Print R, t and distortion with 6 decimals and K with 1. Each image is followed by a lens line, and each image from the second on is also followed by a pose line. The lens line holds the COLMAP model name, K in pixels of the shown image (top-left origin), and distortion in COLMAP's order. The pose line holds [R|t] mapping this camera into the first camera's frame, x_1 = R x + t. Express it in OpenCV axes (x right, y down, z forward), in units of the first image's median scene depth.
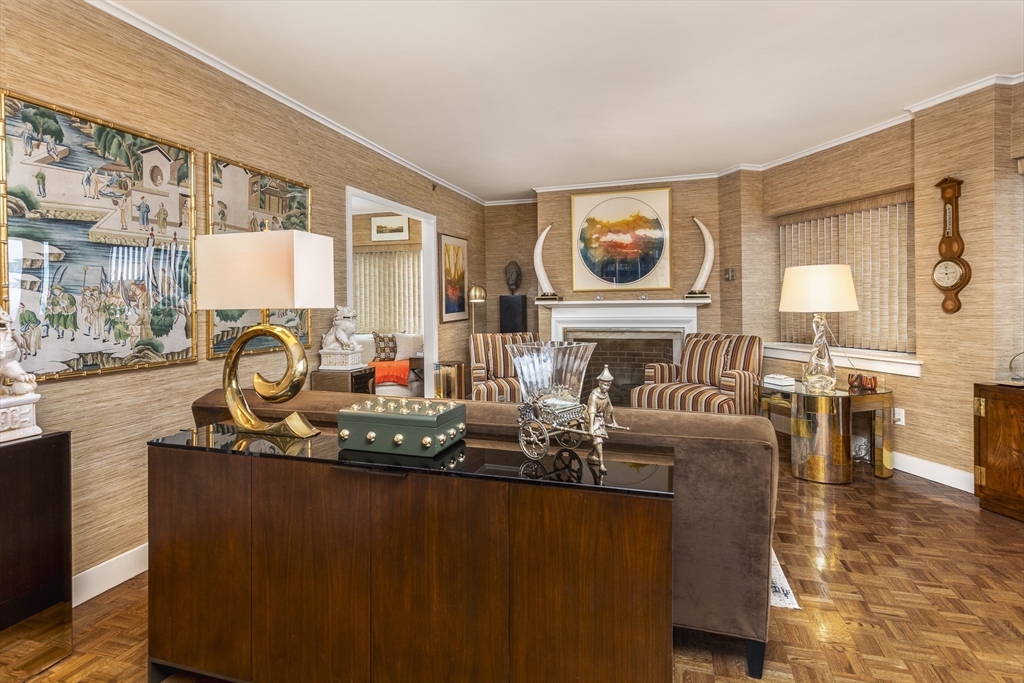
lens RADIAL K [[524.2, 0, 520.8], [0, 524.2, 309.4], [0, 0, 1]] dist [-0.004964, -0.001282]
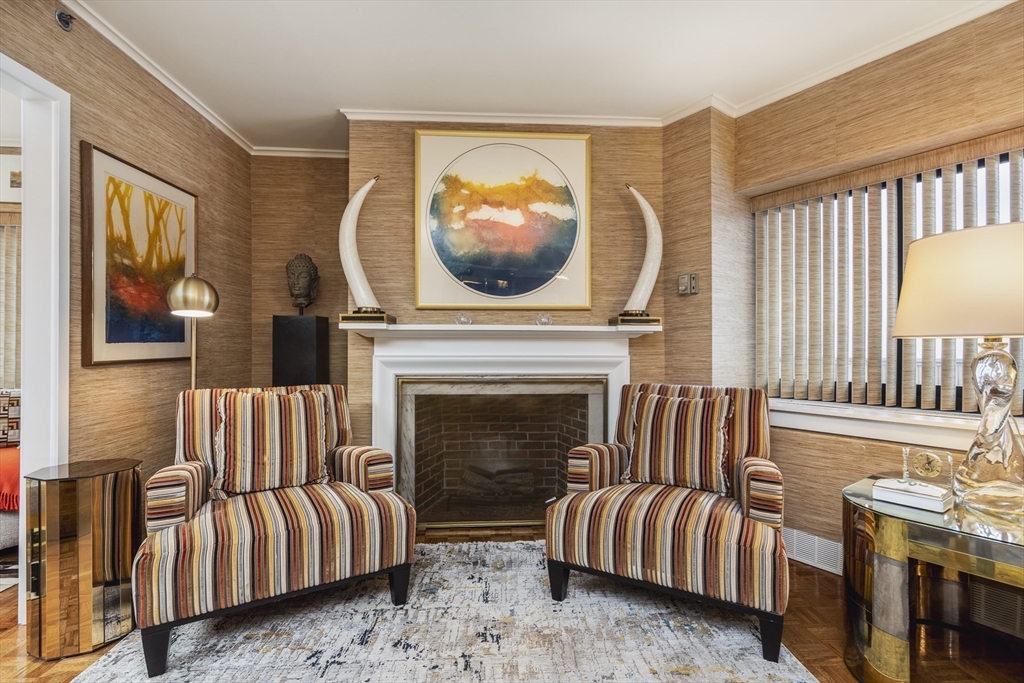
lens RADIAL K [[488.5, 0, 526.7], [0, 488.5, 347.0], [0, 0, 1]] dist [0.010115, 0.003350]
pose [[0.939149, 0.017320, 0.343073, 0.040915], [-0.009356, 0.999647, -0.024854, 0.020506], [-0.343383, 0.020132, 0.938980, 0.578107]]
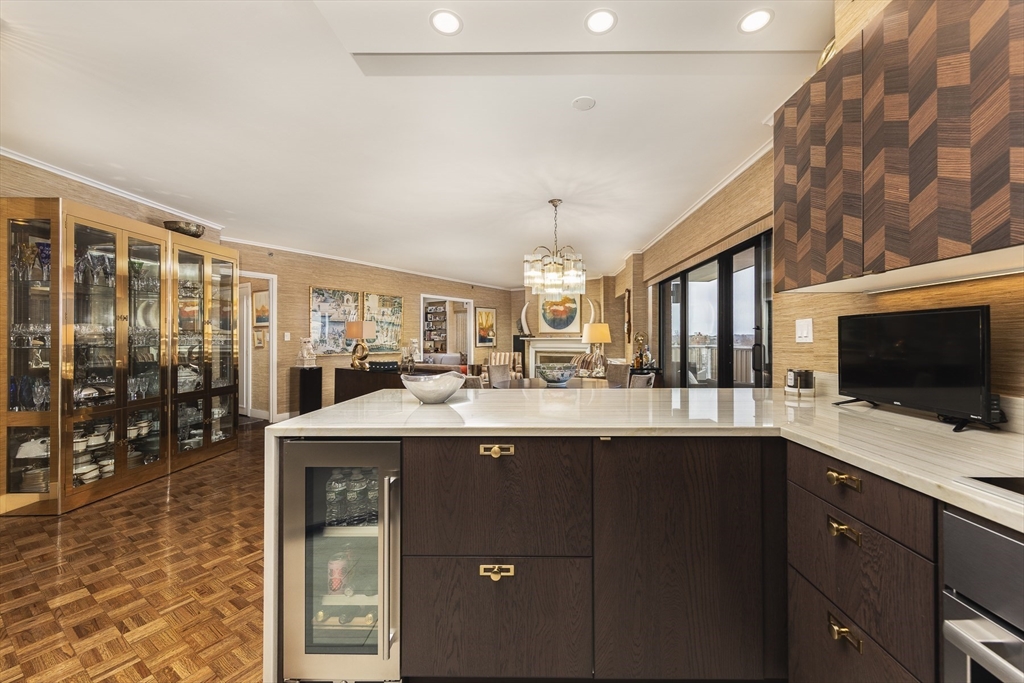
lens RADIAL K [[389.7, 0, 549.8], [0, 389.7, 332.9], [0, 0, 1]] dist [0.012338, -0.001242]
pose [[0.971085, 0.004794, -0.238685, 0.608323], [-0.011602, 0.999565, -0.027129, 0.006835], [0.238451, 0.029113, 0.970718, -0.596349]]
